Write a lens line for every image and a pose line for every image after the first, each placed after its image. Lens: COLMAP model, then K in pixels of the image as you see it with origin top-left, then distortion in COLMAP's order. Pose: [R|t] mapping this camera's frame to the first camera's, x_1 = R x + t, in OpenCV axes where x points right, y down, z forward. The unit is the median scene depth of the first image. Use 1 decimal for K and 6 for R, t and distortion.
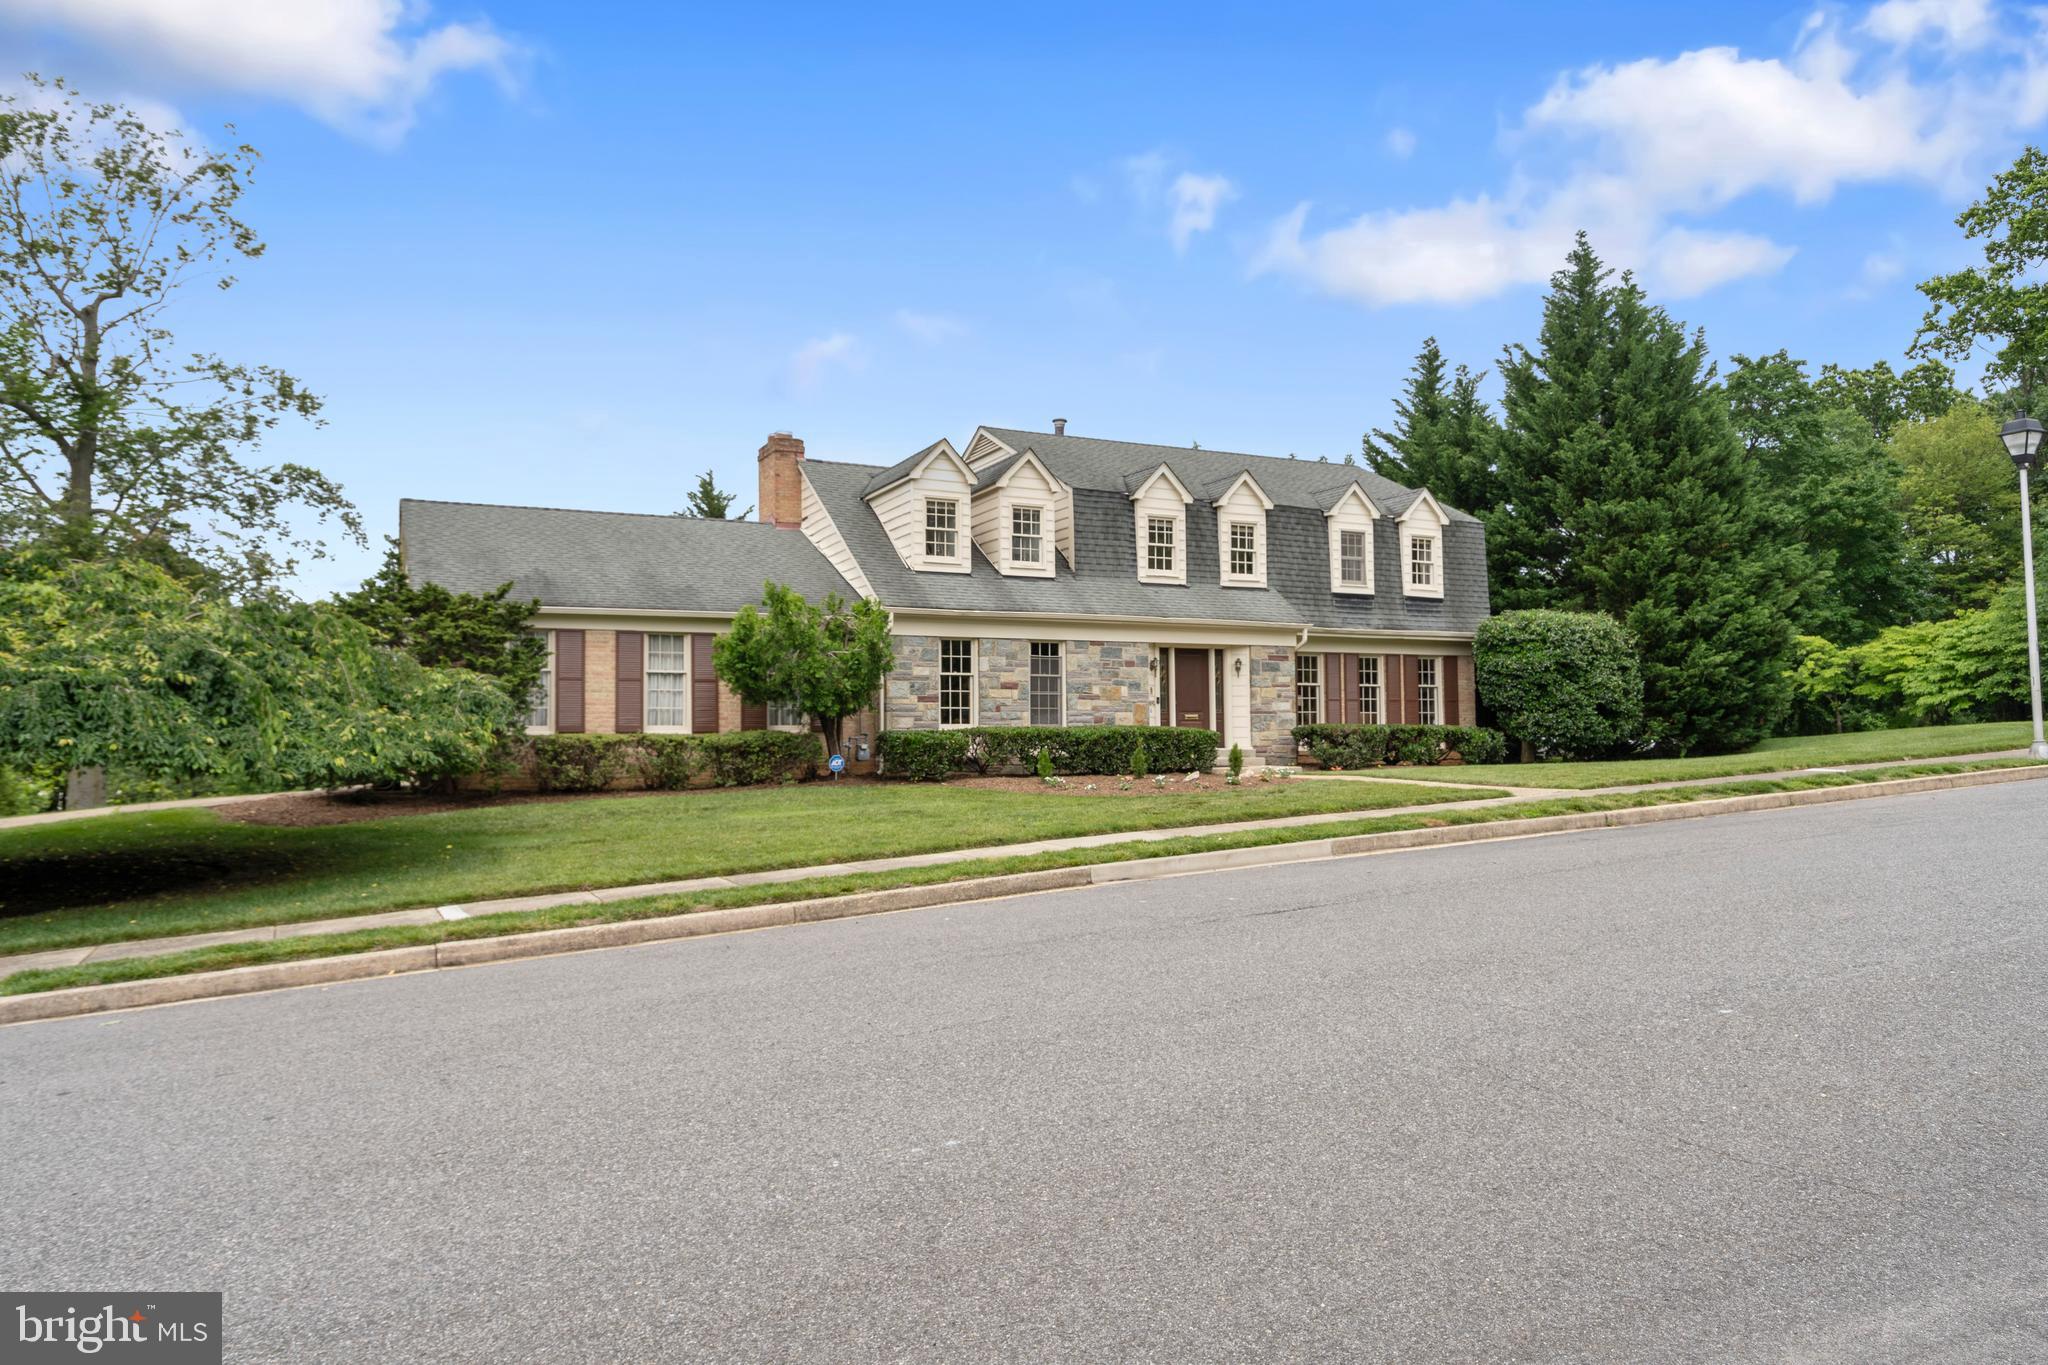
lens RADIAL K [[1350.4, 0, 1025.4], [0, 1350.4, 682.5], [0, 0, 1]] dist [0.030727, 0.001210]
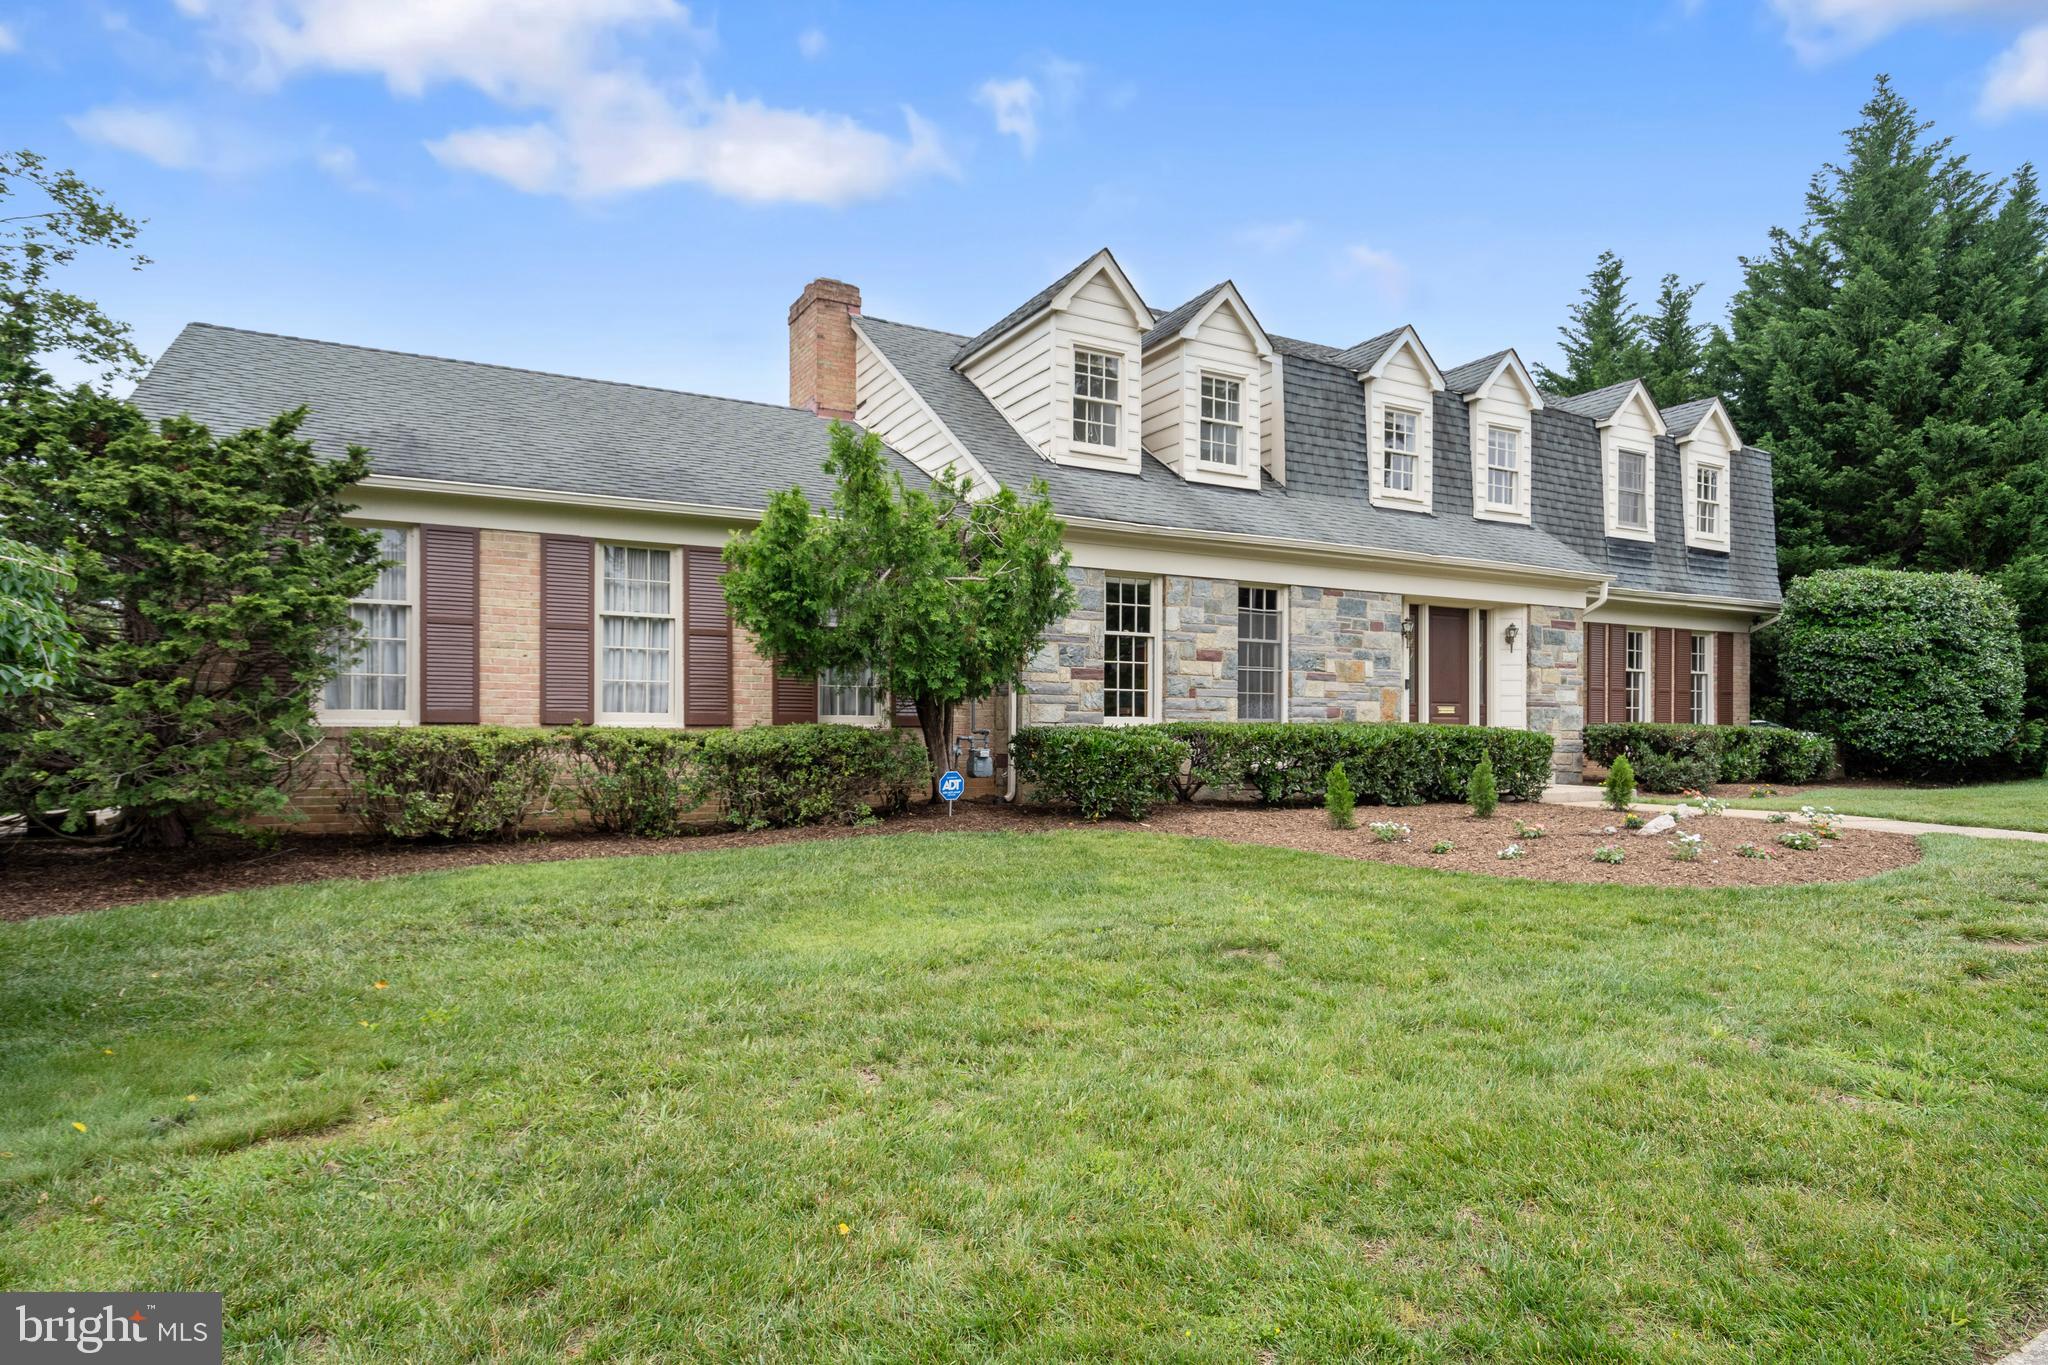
lens RADIAL K [[1118.7, 0, 1020.4], [0, 1118.7, 725.9], [0, 0, 1]] dist [0.007226, 0.000460]
pose [[0.999220, 0.012343, 0.037501, -0.110739], [-0.013789, 0.999162, 0.038550, 0.015250], [-0.036994, -0.039037, 0.998553, 0.471615]]
